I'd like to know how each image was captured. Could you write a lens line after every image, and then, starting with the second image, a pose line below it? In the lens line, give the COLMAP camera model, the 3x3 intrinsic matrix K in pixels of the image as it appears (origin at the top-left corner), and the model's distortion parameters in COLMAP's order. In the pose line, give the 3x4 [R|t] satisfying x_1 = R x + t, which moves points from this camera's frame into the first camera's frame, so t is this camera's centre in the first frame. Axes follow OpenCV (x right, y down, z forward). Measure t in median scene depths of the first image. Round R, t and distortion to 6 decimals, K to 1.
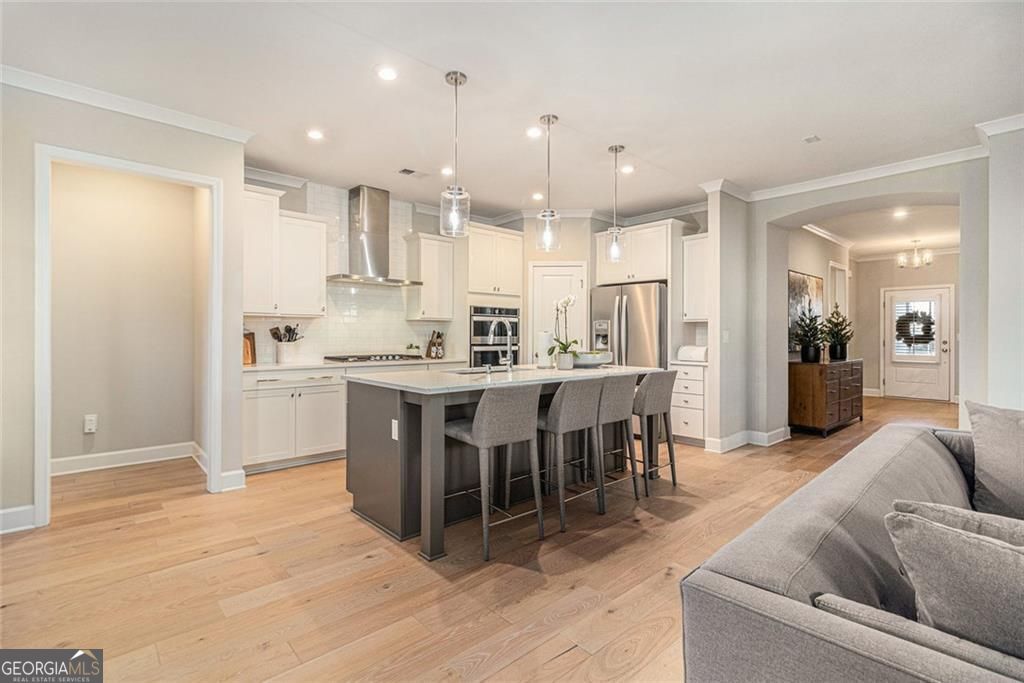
lens RADIAL K [[474.6, 0, 499.4], [0, 474.6, 335.1], [0, 0, 1]] dist [-0.000045, 0.000123]
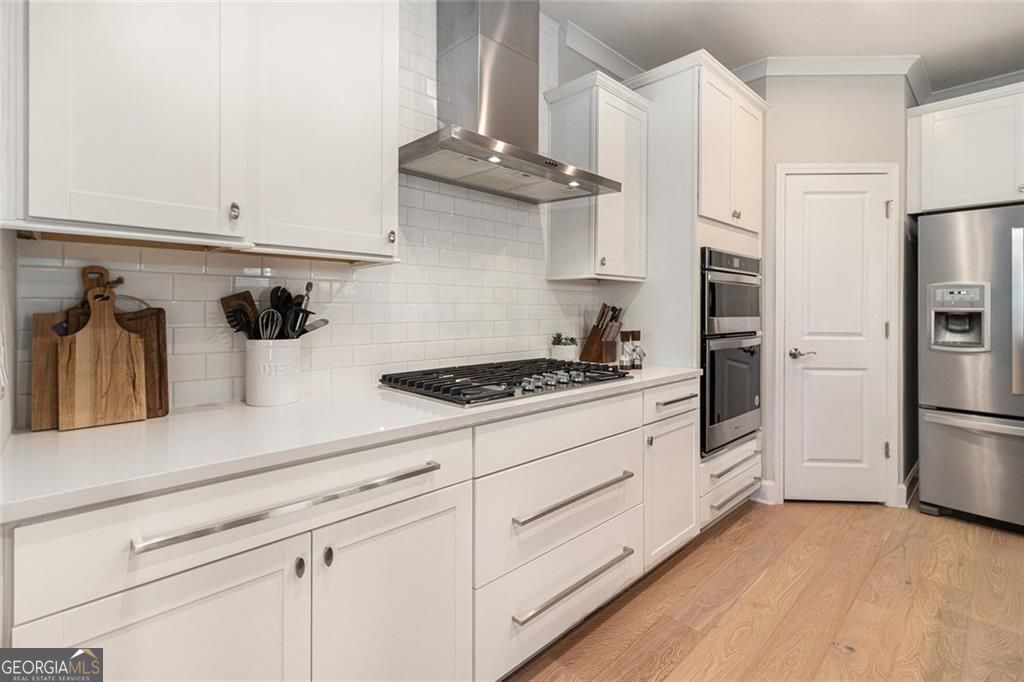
lens RADIAL K [[469.4, 0, 510.0], [0, 469.4, 307.5], [0, 0, 1]] dist [0.000203, 0.000566]
pose [[0.999101, 0.000815, 0.042385, -0.291300], [-0.000673, 0.999994, -0.003370, -0.005014], [-0.042388, 0.003338, 0.999096, 0.649242]]
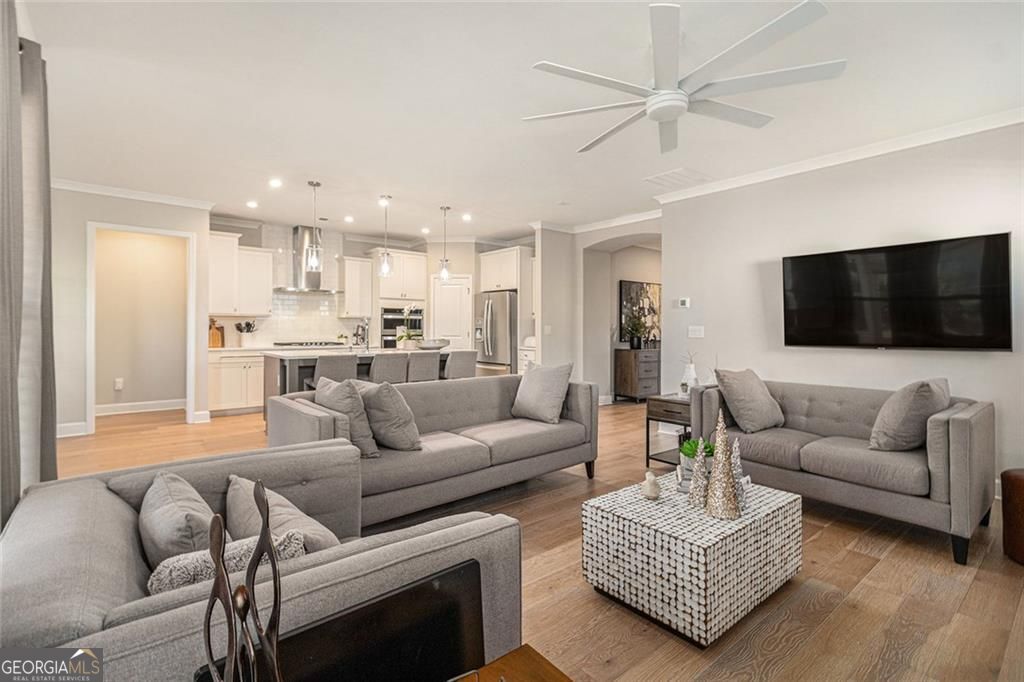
lens RADIAL K [[474.3, 0, 502.7], [0, 474.3, 327.6], [0, 0, 1]] dist [-0.000571, 0.000111]
pose [[0.998970, 0.001966, -0.045334, 0.408583], [-0.002071, 0.999995, -0.002256, 0.000143], [0.045330, 0.002347, 0.998969, -0.436893]]
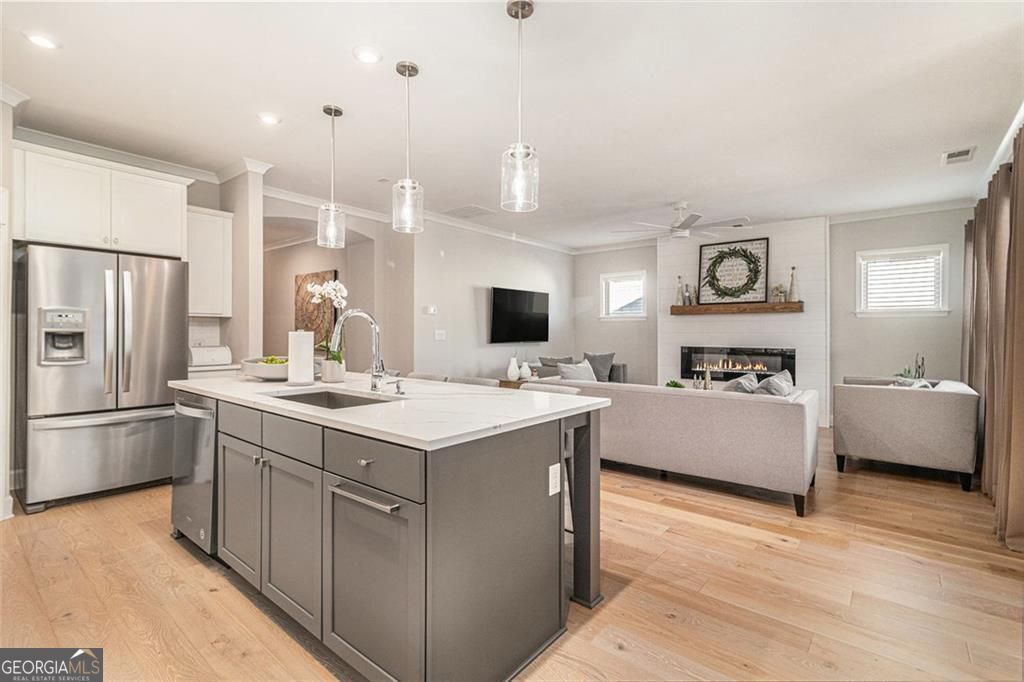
lens RADIAL K [[474.3, 0, 502.7], [0, 474.3, 327.6], [0, 0, 1]] dist [-0.000571, 0.000111]
pose [[-0.153014, 0.005245, 0.988210, -0.500481], [-0.004516, 0.999972, -0.006006, -0.006885], [-0.988214, -0.005382, -0.152986, 0.672296]]
